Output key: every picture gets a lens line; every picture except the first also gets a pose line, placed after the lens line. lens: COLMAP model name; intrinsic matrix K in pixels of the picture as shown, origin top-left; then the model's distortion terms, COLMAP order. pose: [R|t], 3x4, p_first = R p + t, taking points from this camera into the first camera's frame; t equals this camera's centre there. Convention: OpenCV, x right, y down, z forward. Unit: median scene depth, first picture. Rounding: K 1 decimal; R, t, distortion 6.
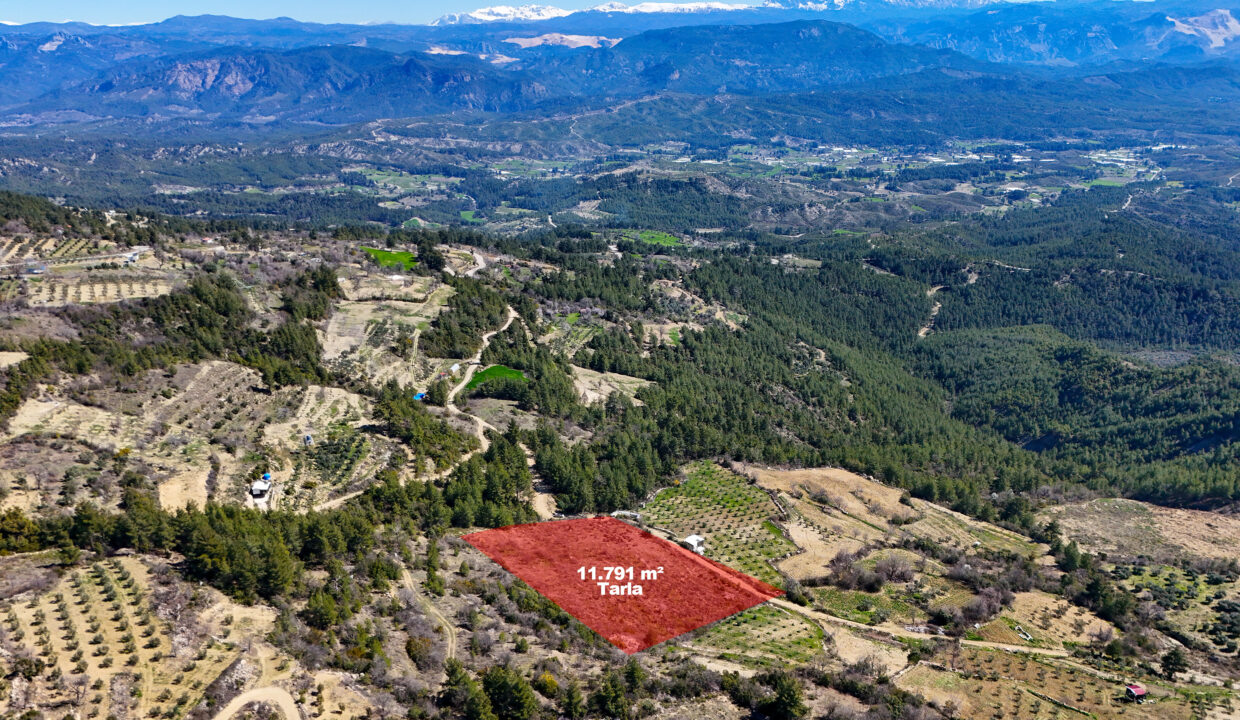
lens RADIAL K [[911.4, 0, 616.3], [0, 911.4, 369.6], [0, 0, 1]] dist [0.077018, -0.067196]
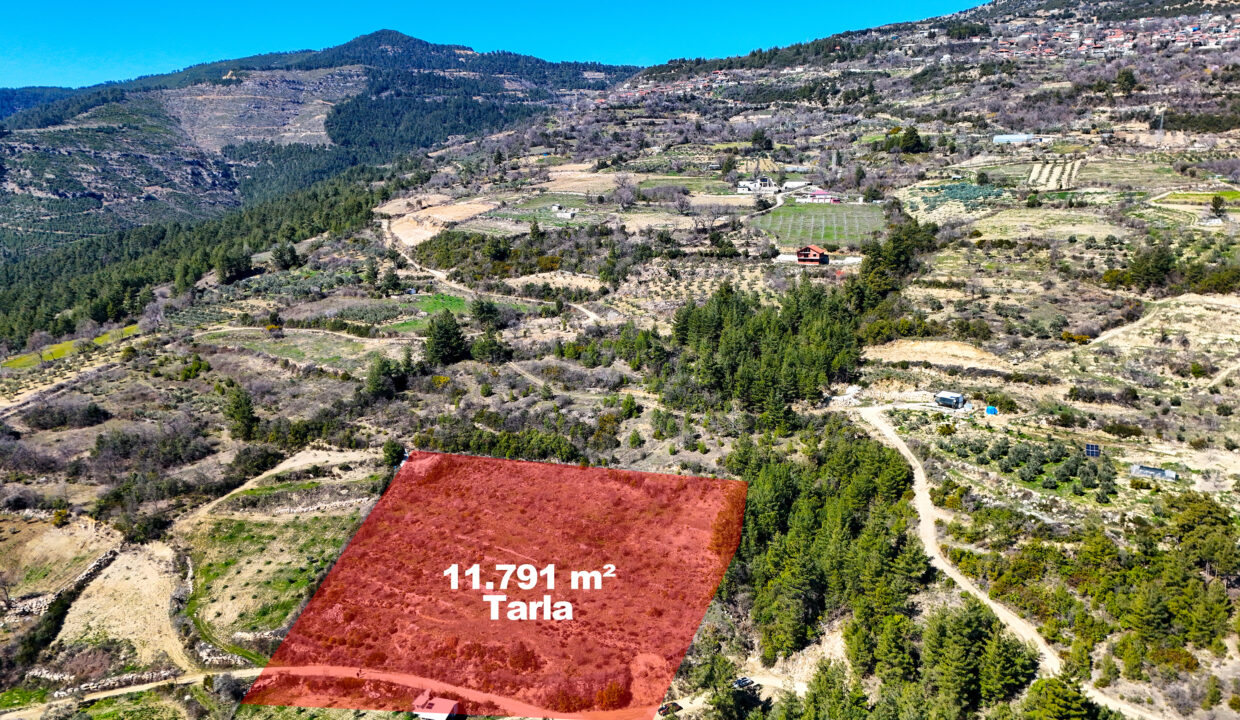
lens RADIAL K [[911.4, 0, 615.6], [0, 911.4, 354.8], [0, 0, 1]] dist [0.077018, -0.067196]
pose [[-0.864976, 0.129327, -0.484861, 0.029573], [-0.140269, 0.865394, 0.481060, -0.030445], [0.481810, 0.484116, -0.730405, 0.179862]]
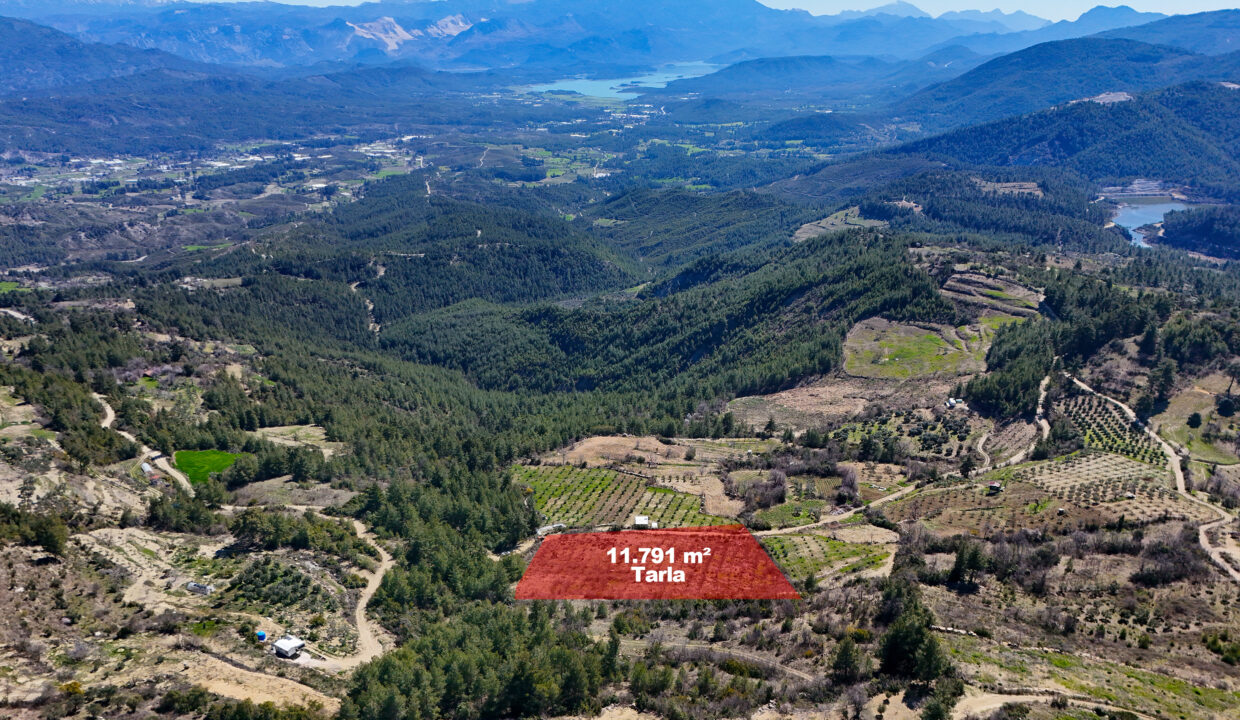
lens RADIAL K [[911.4, 0, 622.0], [0, 911.4, 369.2], [0, 0, 1]] dist [0.077018, -0.067196]
pose [[0.698990, -0.241458, 0.673135, -0.082721], [0.242105, 0.965592, 0.094960, -0.012234], [-0.672903, 0.096593, 0.733397, 0.030401]]
